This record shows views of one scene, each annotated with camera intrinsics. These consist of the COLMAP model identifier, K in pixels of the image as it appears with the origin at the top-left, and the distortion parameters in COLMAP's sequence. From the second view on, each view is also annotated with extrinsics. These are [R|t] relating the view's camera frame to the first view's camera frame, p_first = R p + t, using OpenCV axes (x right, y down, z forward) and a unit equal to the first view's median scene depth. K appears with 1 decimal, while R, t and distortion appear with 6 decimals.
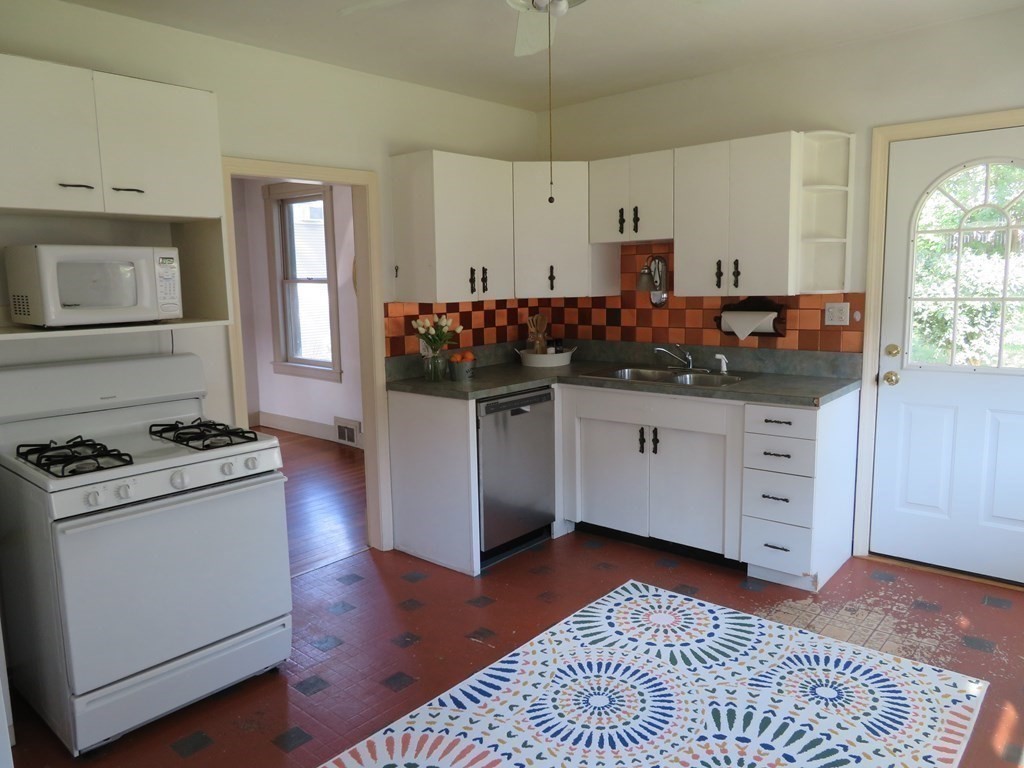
lens RADIAL K [[724.9, 0, 512.0], [0, 724.9, 384.0], [0, 0, 1]] dist [-0.019385, 0.006650]
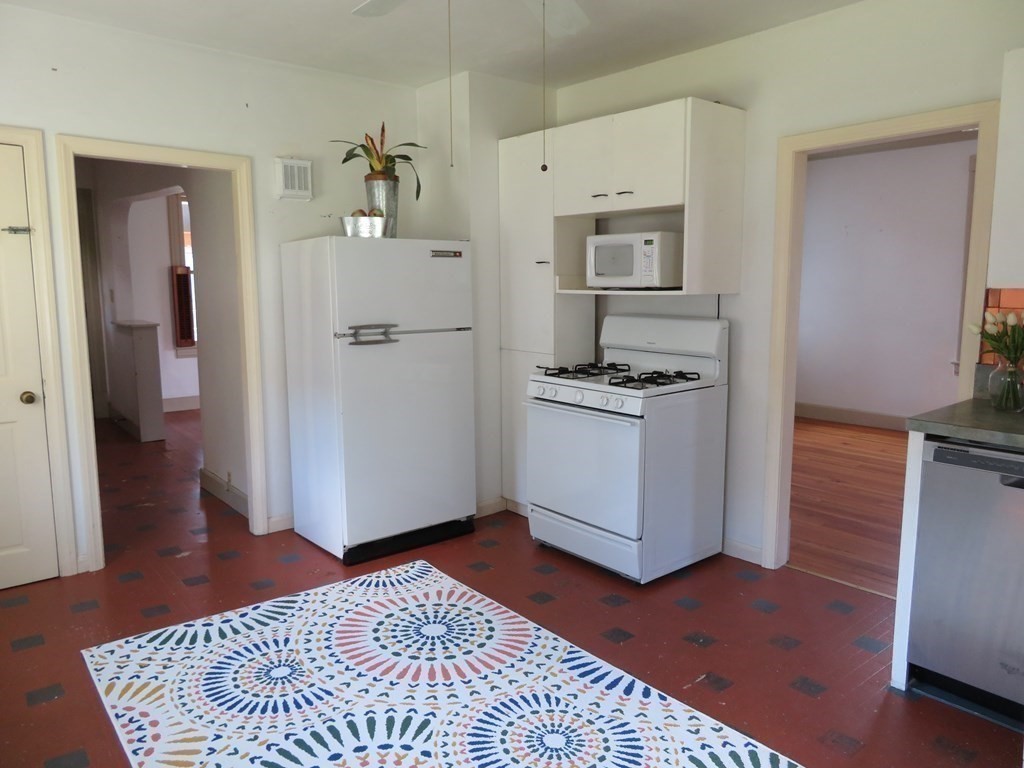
lens RADIAL K [[724.9, 0, 512.0], [0, 724.9, 384.0], [0, 0, 1]] dist [-0.019385, 0.006650]
pose [[-0.161643, 0.160272, -0.973748, 0.879199], [-0.134269, 0.973976, 0.182599, -0.126136], [0.977672, 0.160260, -0.135917, 0.972537]]
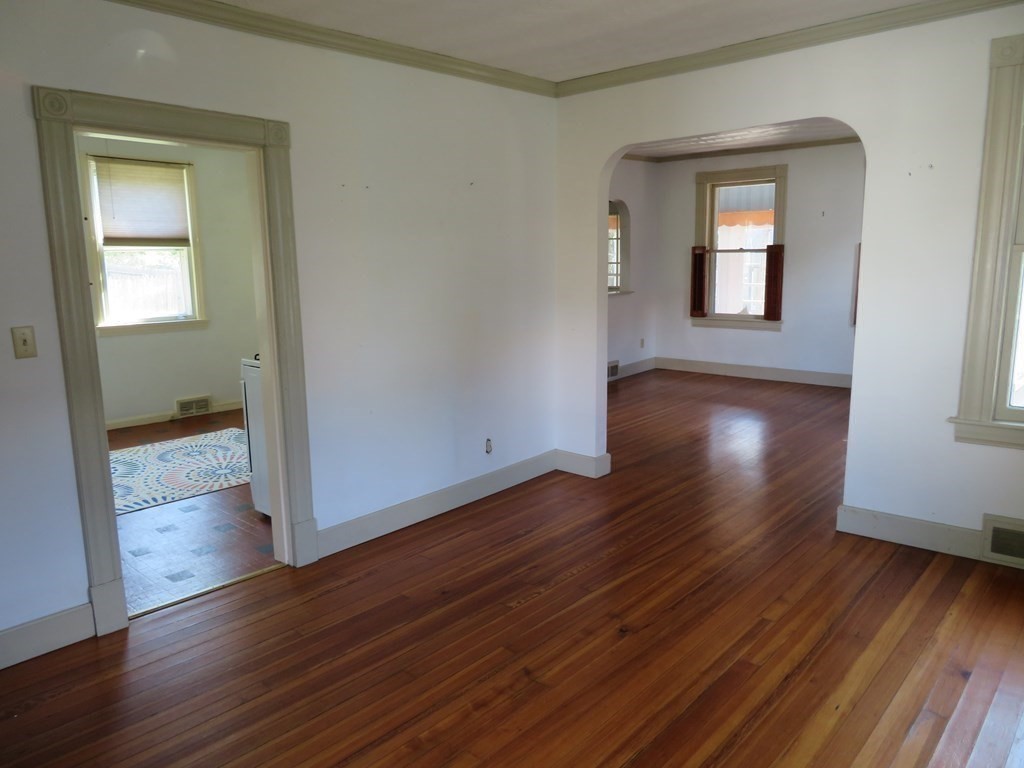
lens RADIAL K [[724.9, 0, 512.0], [0, 724.9, 384.0], [0, 0, 1]] dist [-0.019385, 0.006650]
pose [[-0.999248, 0.028363, 0.026449, -0.964089], [0.035208, 0.949406, 0.312072, -0.341593], [-0.016260, 0.312768, -0.949690, 2.529596]]
